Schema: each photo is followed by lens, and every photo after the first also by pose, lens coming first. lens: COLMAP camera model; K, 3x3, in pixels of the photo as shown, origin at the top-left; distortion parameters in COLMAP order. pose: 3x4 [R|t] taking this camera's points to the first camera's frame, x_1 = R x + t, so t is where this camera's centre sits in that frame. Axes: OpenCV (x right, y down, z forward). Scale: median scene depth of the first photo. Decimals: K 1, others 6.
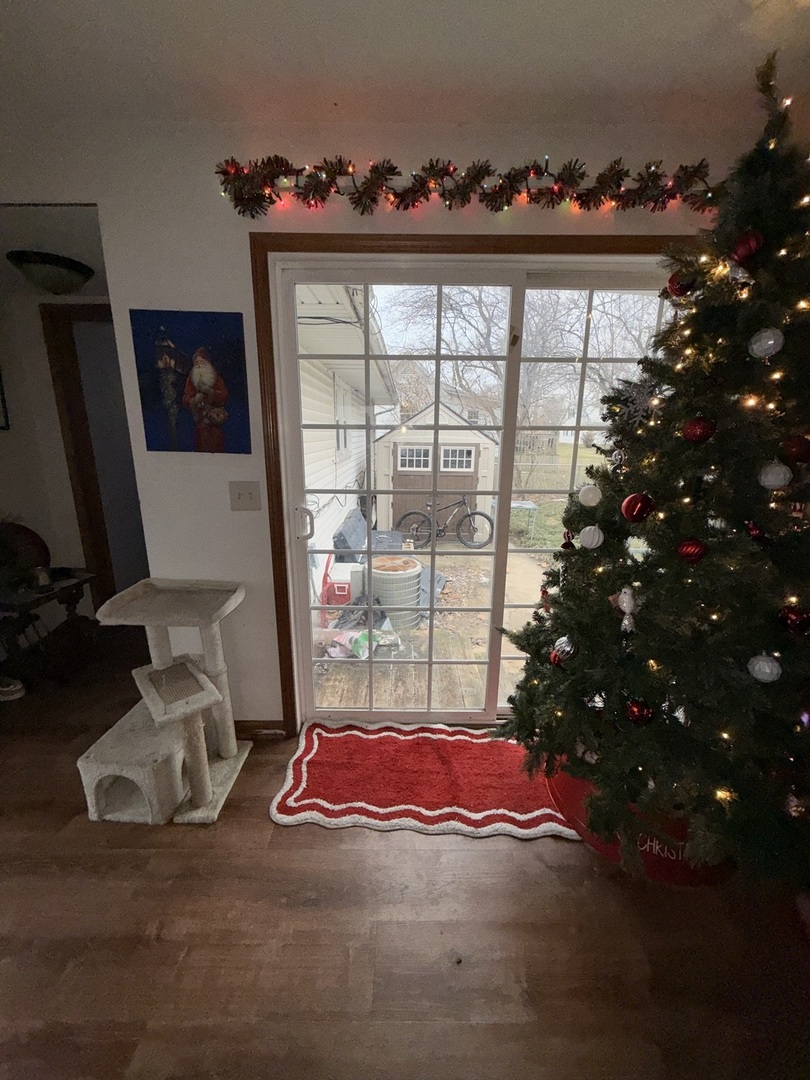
lens RADIAL K [[432.3, 0, 403.3], [0, 432.3, 539.2], [0, 0, 1]] dist [0.000547, -0.000037]
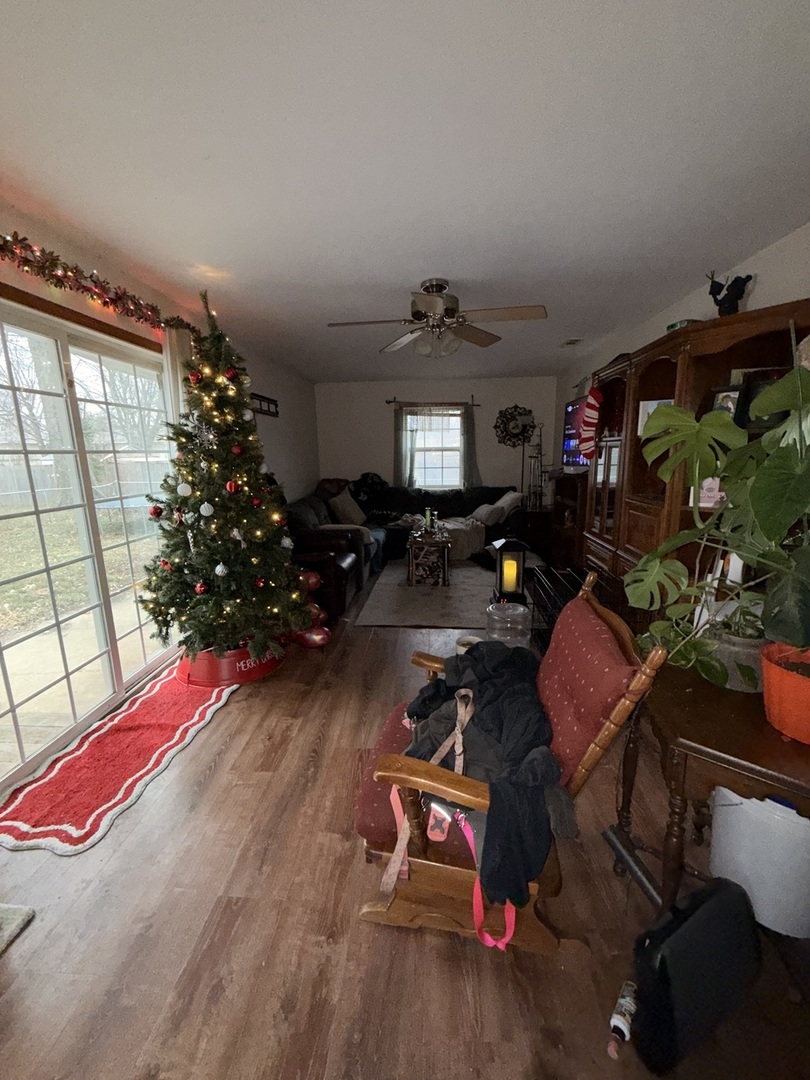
lens RADIAL K [[432.3, 0, 403.3], [0, 432.3, 539.2], [0, 0, 1]] dist [0.000547, -0.000037]
pose [[0.062960, -0.205363, 0.976659, -0.976287], [0.266202, 0.946602, 0.181882, 0.001384], [-0.961859, 0.248537, 0.114266, 0.026987]]
